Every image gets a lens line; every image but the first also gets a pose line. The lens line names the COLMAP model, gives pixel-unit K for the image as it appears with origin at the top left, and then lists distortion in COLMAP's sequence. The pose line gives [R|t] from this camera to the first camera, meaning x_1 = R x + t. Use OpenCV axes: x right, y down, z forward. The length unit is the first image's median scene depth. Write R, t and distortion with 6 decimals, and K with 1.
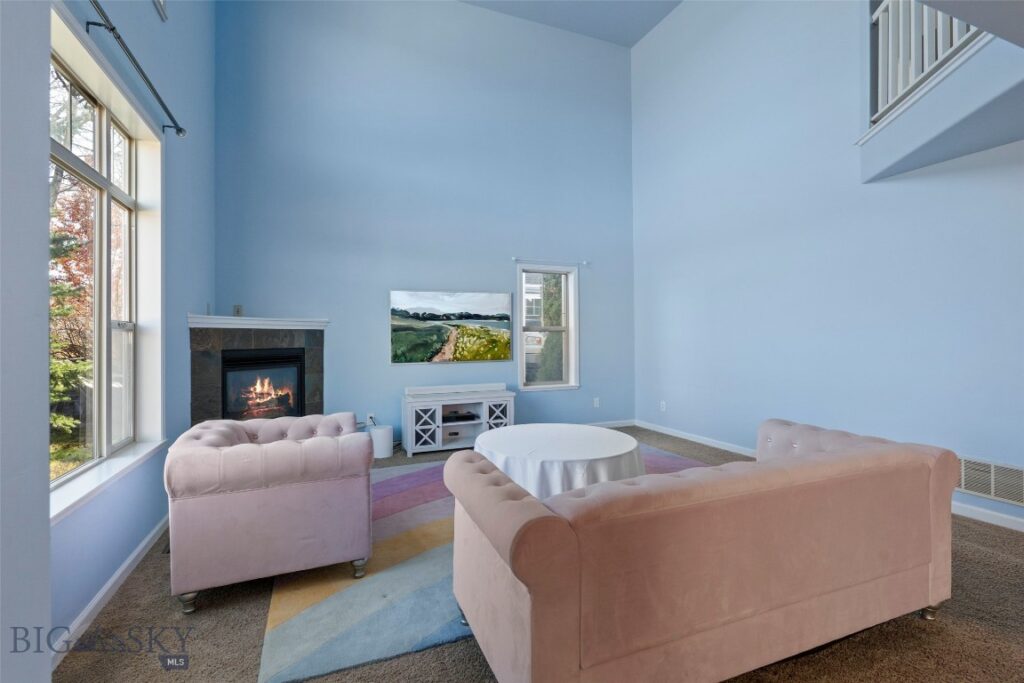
lens RADIAL K [[469.5, 0, 515.0], [0, 469.5, 339.3], [0, 0, 1]] dist [-0.008592, 0.001898]
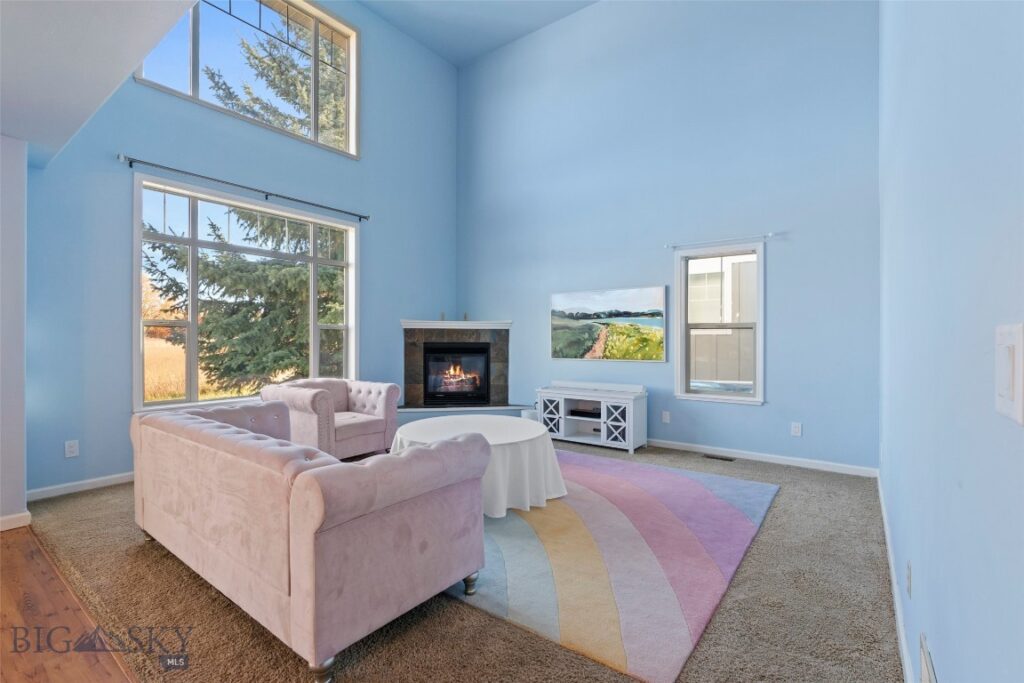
lens RADIAL K [[469.5, 0, 511.5], [0, 469.5, 341.4], [0, 0, 1]] dist [-0.008592, 0.001898]
pose [[0.524713, 0.012598, -0.851186, 0.644169], [-0.011477, 0.999904, 0.007724, 0.003146], [0.851202, 0.005716, 0.524807, 0.310255]]
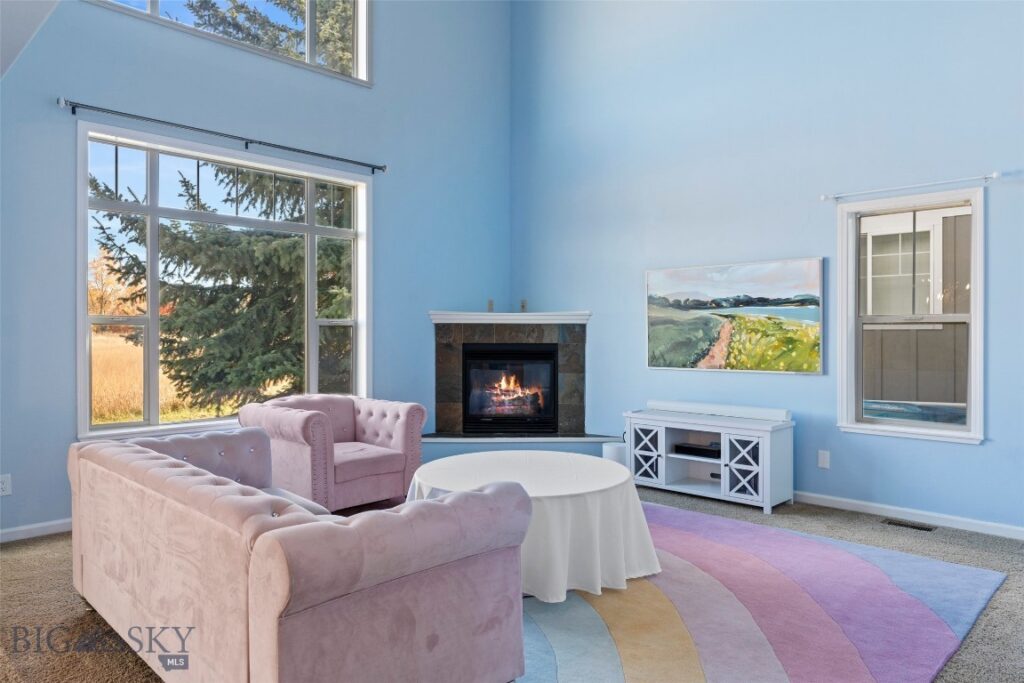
lens RADIAL K [[687.1, 0, 511.4], [0, 687.1, 337.1], [0, 0, 1]] dist [0.002701, 0.001180]
pose [[0.406807, 0.012330, -0.913431, 0.662639], [-0.009411, 0.999912, 0.009306, -0.005749], [0.913466, 0.004810, 0.406887, 0.327710]]
